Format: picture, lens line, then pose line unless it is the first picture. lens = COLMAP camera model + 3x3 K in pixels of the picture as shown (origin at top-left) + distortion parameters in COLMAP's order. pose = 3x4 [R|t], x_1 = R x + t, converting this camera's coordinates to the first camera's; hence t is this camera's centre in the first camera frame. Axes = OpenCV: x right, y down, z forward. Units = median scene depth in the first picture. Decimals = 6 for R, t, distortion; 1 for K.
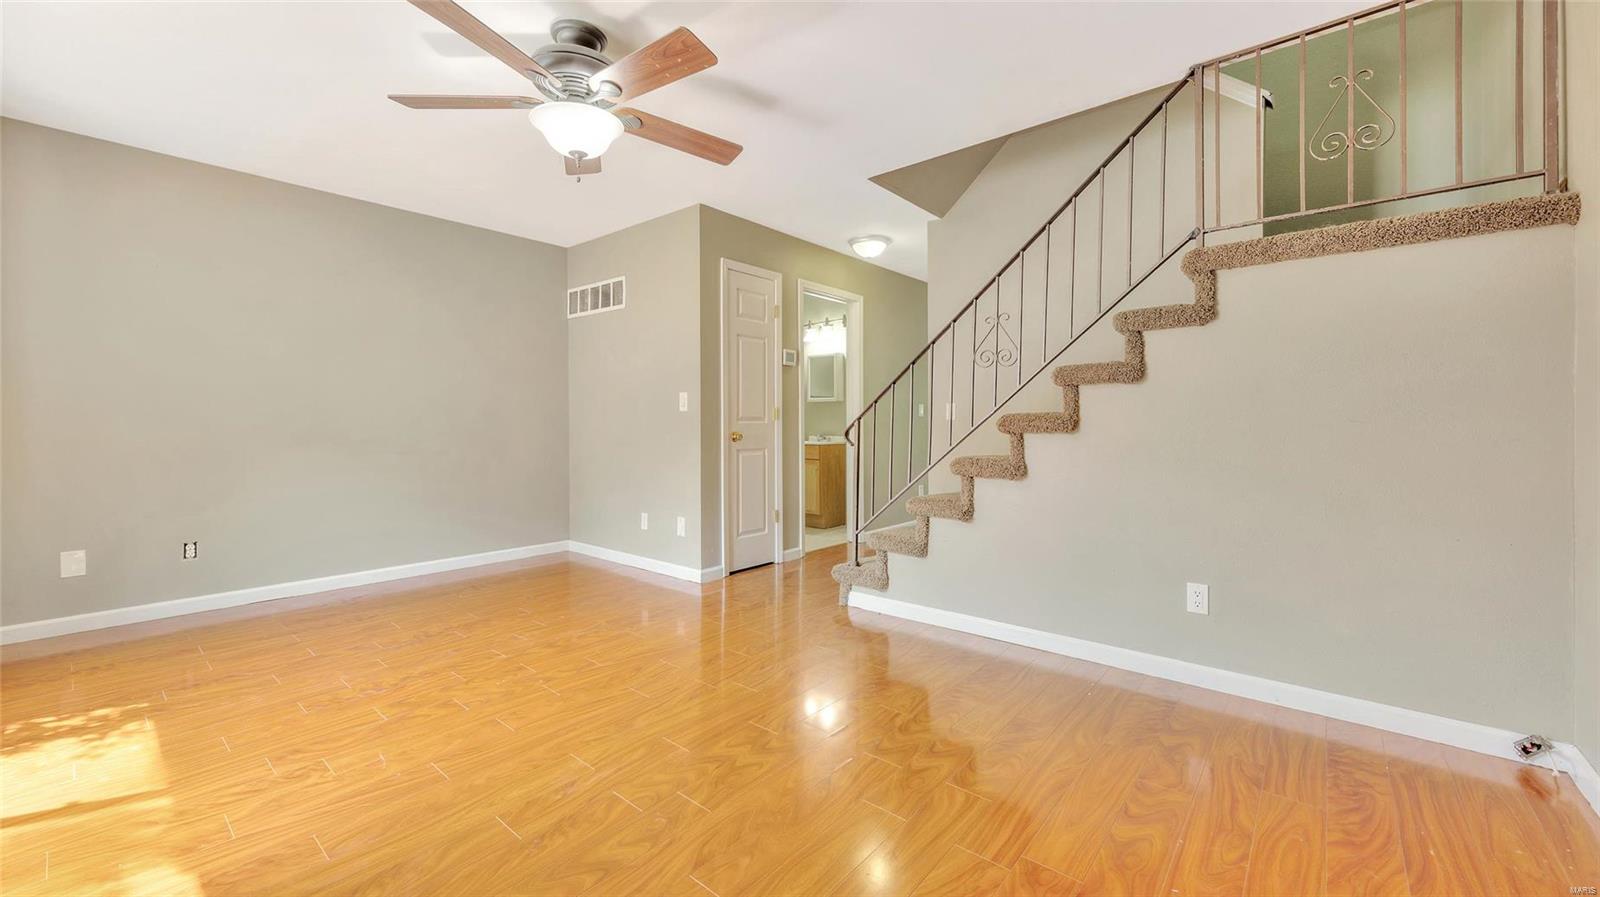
lens RADIAL K [[622.5, 0, 801.8], [0, 622.5, 440.2], [0, 0, 1]] dist [0.008779, -0.000120]
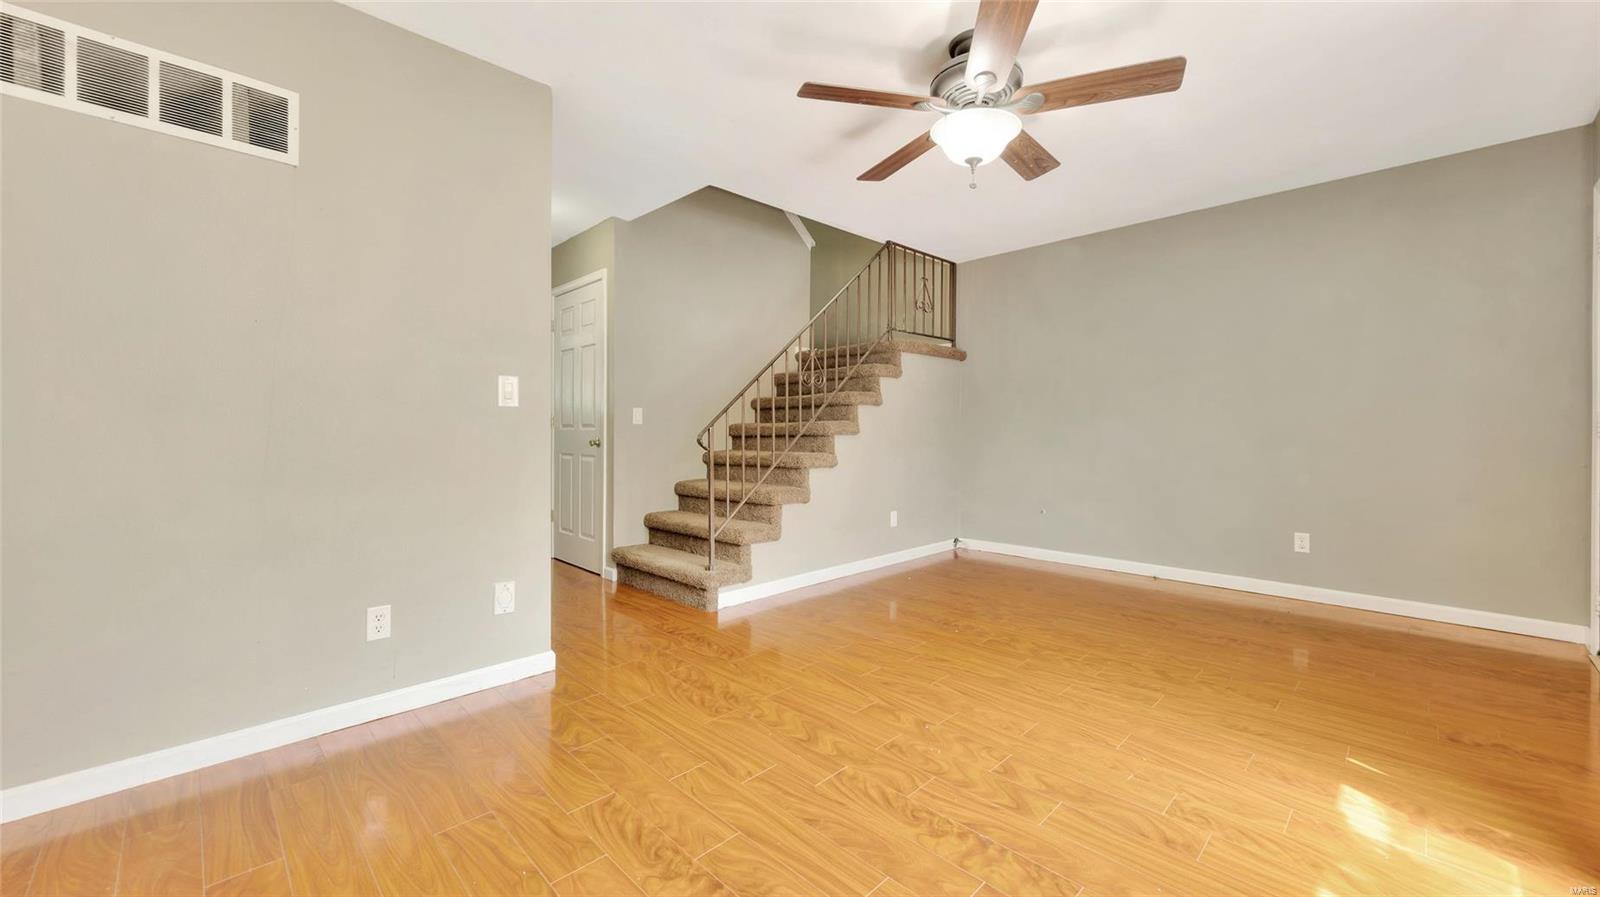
lens RADIAL K [[622.5, 0, 801.8], [0, 622.5, 440.2], [0, 0, 1]] dist [0.008779, -0.000120]
pose [[0.084125, -0.017498, 0.996302, -1.372289], [0.025363, 0.999559, 0.015414, -0.027067], [-0.996132, 0.023973, 0.084532, 1.168180]]
